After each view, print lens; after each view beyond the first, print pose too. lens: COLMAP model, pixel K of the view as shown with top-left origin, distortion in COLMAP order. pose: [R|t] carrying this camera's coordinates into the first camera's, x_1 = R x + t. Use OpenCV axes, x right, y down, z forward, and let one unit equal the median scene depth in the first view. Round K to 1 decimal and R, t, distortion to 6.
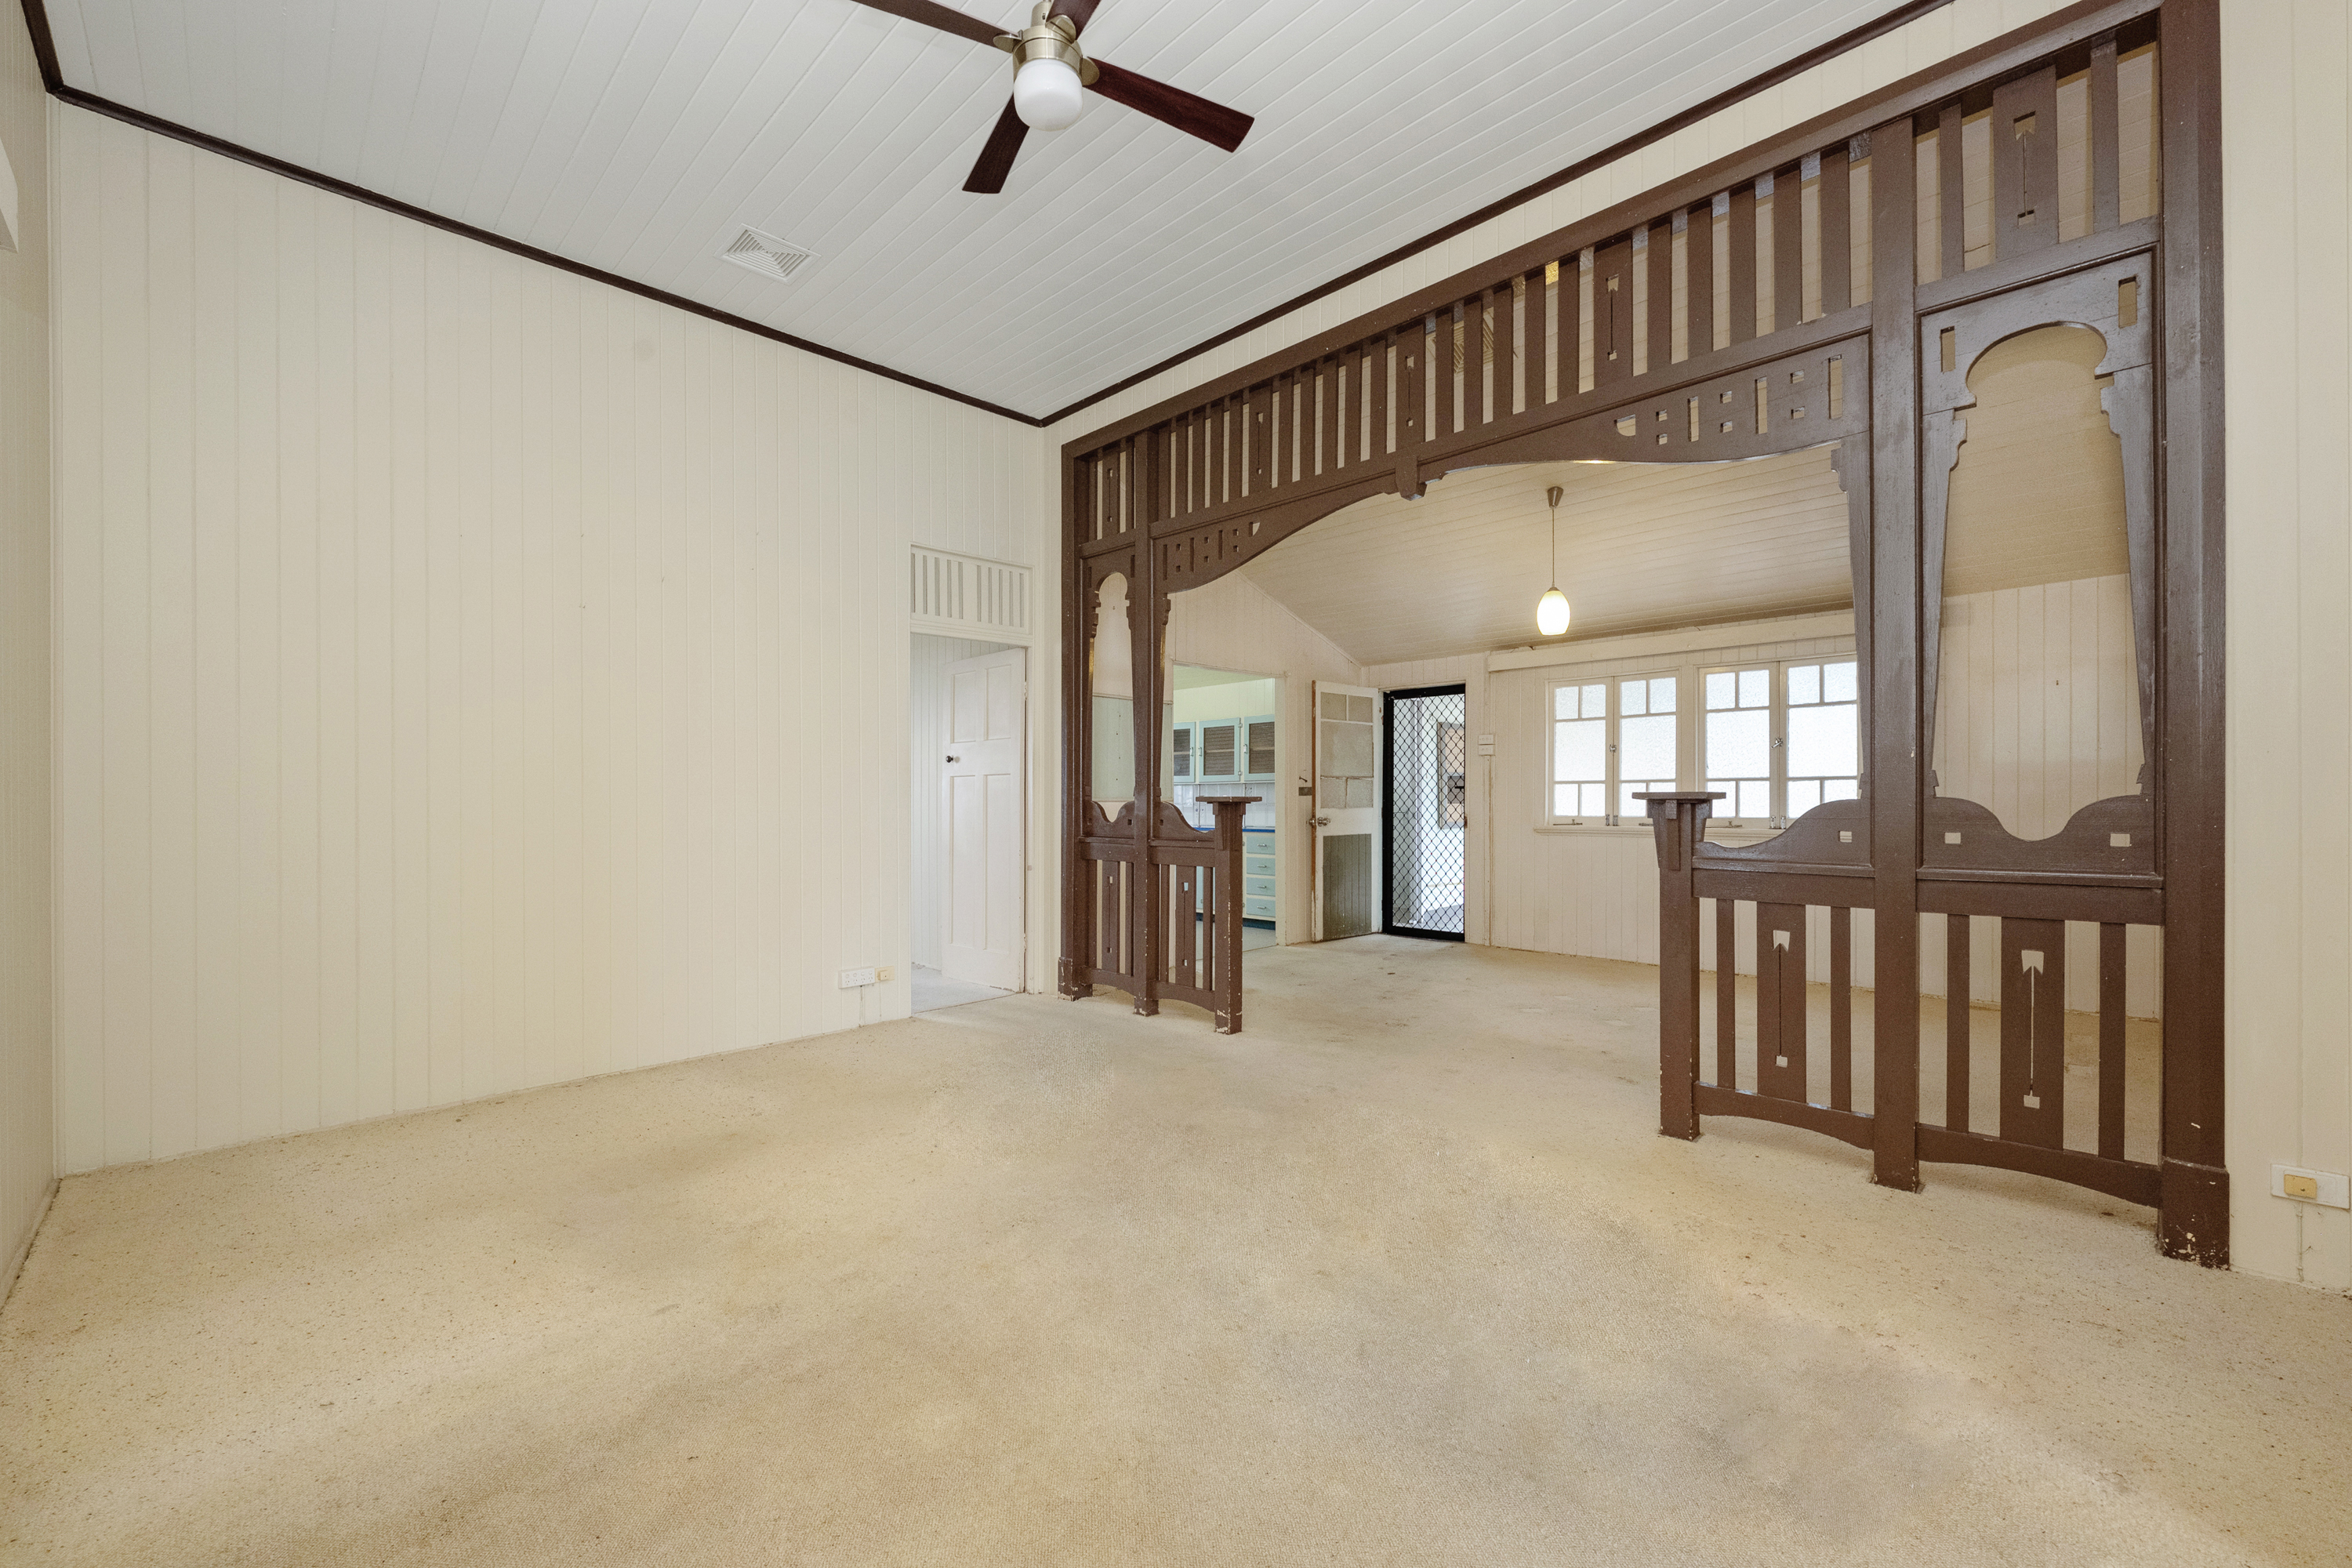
lens RADIAL K [[937.2, 0, 1434.7], [0, 937.2, 791.3], [0, 0, 1]] dist [-0.033823, -0.000061]
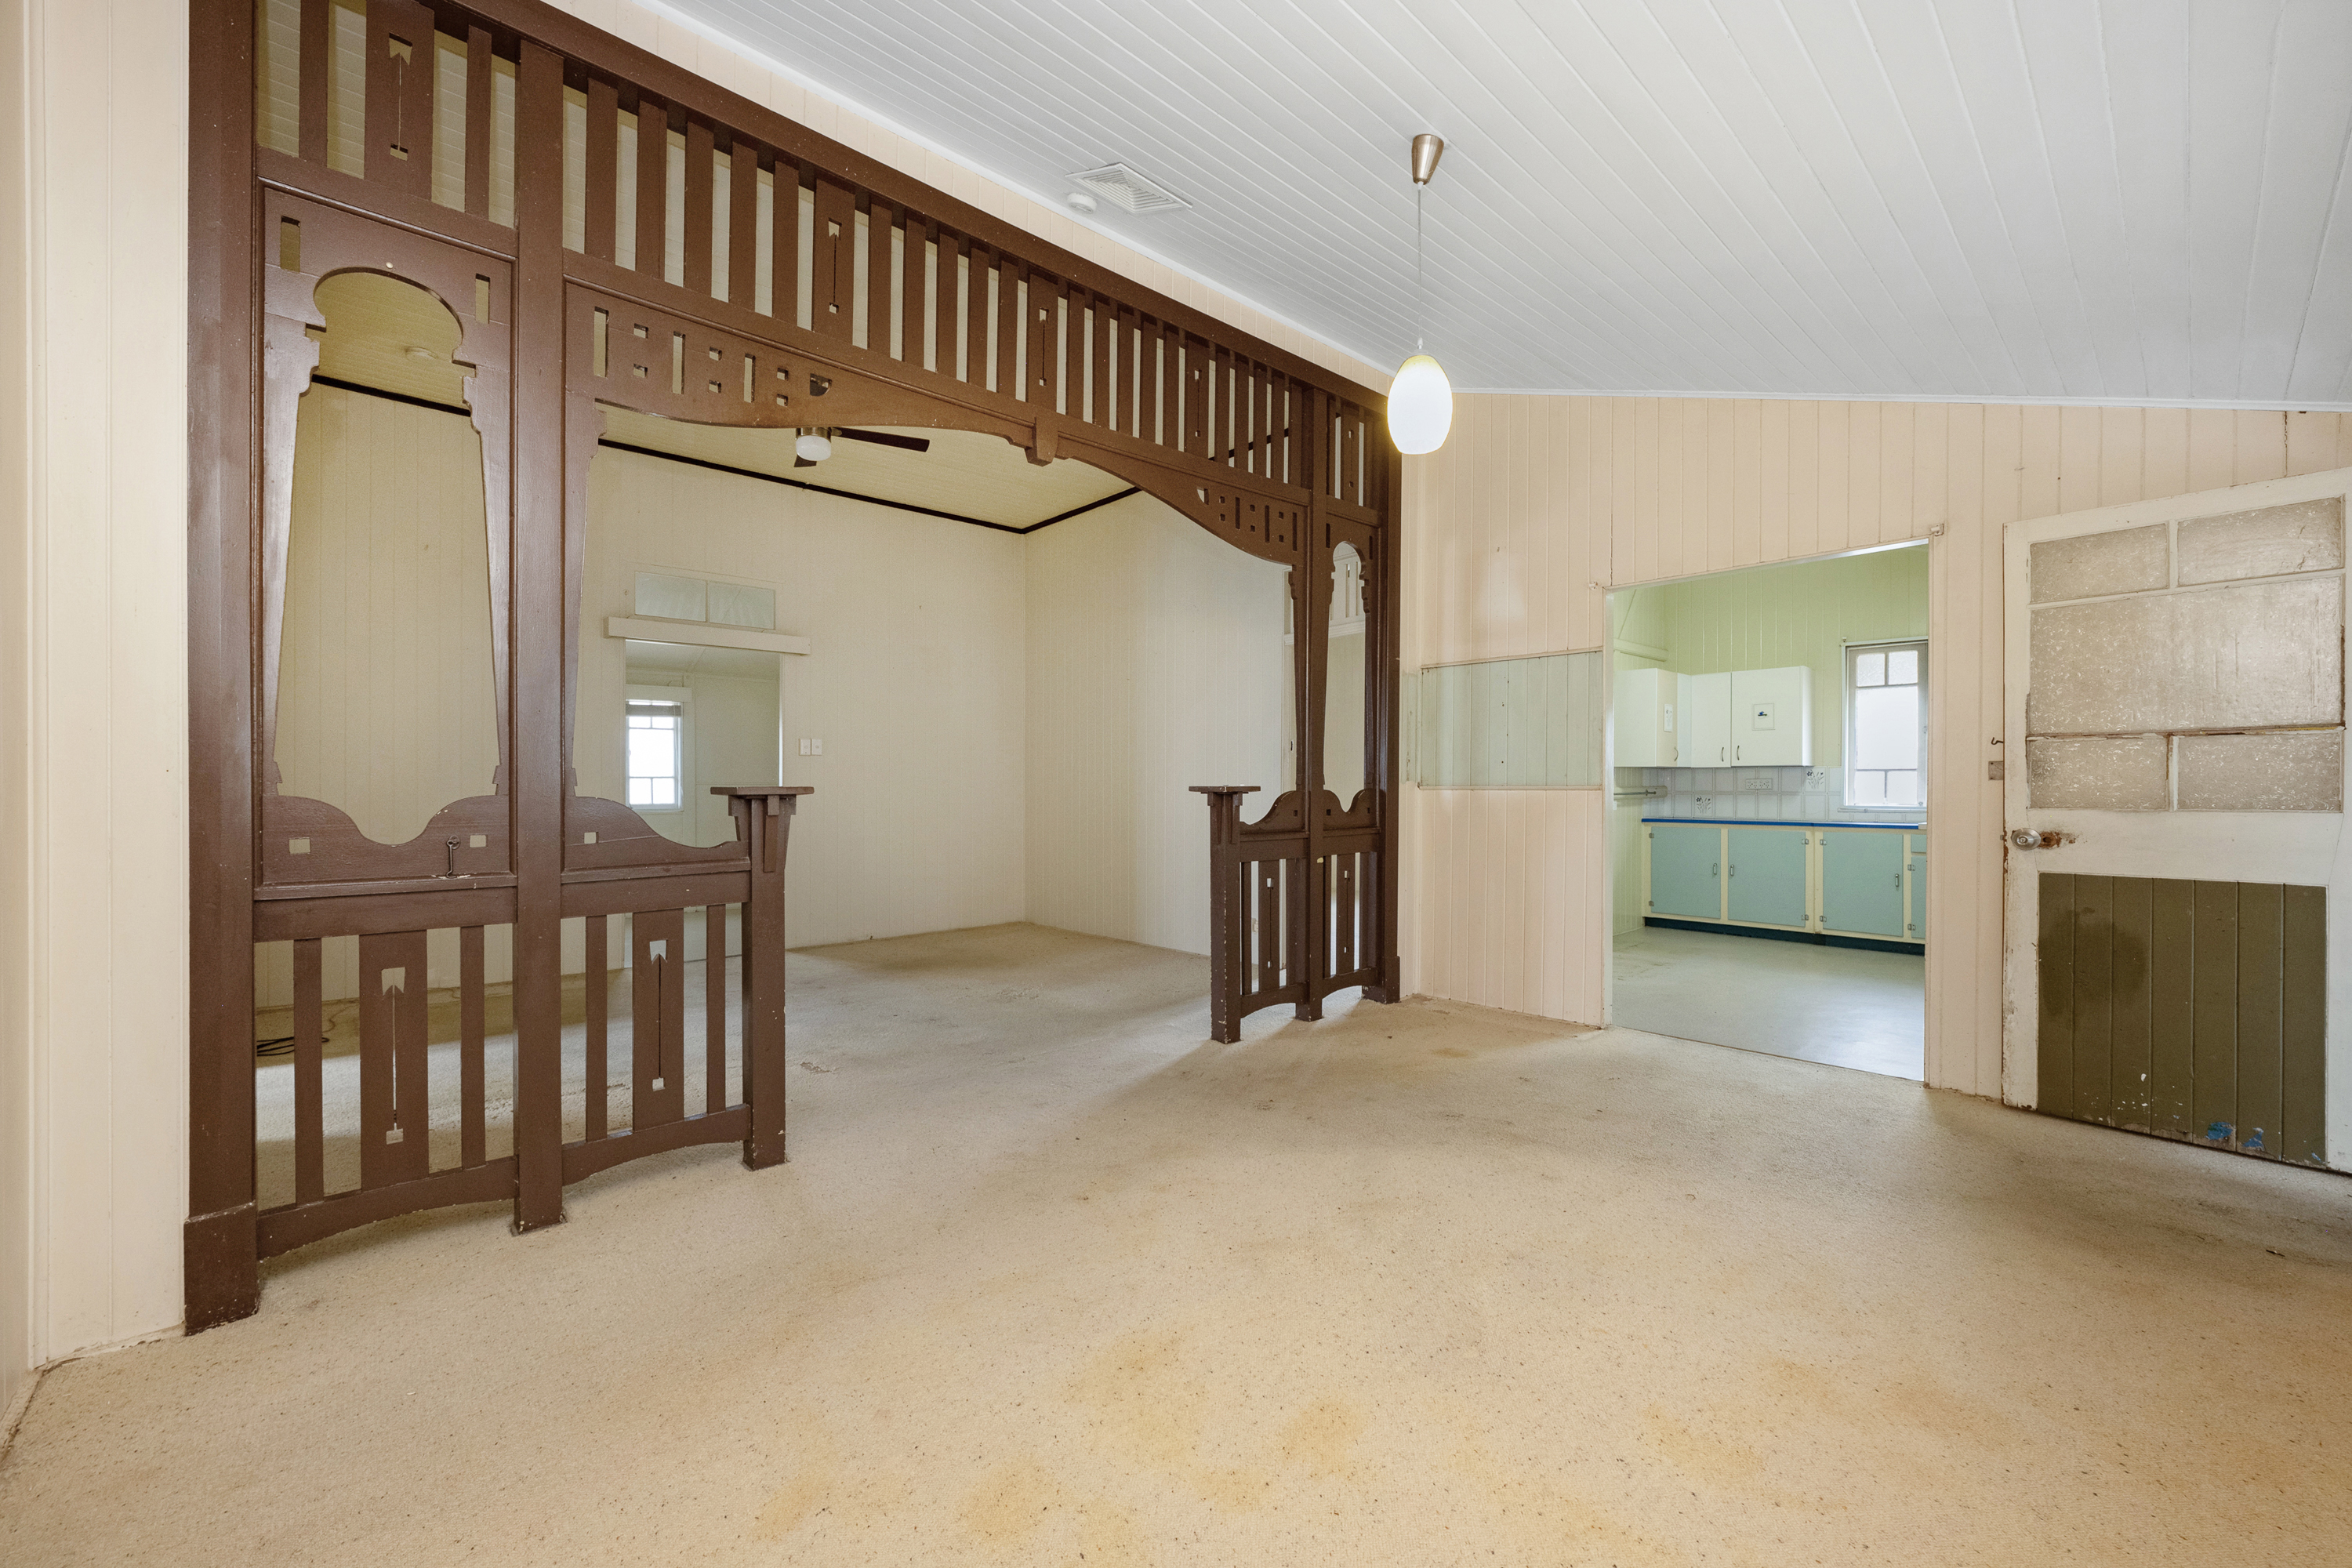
lens RADIAL K [[933.1, 0, 1182.5], [0, 933.1, 790.9], [0, 0, 1]] dist [-0.015173, -0.000134]
pose [[0.161093, 0.003839, 0.986932, -0.735464], [-0.002297, 0.999991, -0.003515, 0.009031], [-0.986936, -0.001701, 0.161101, 0.579908]]
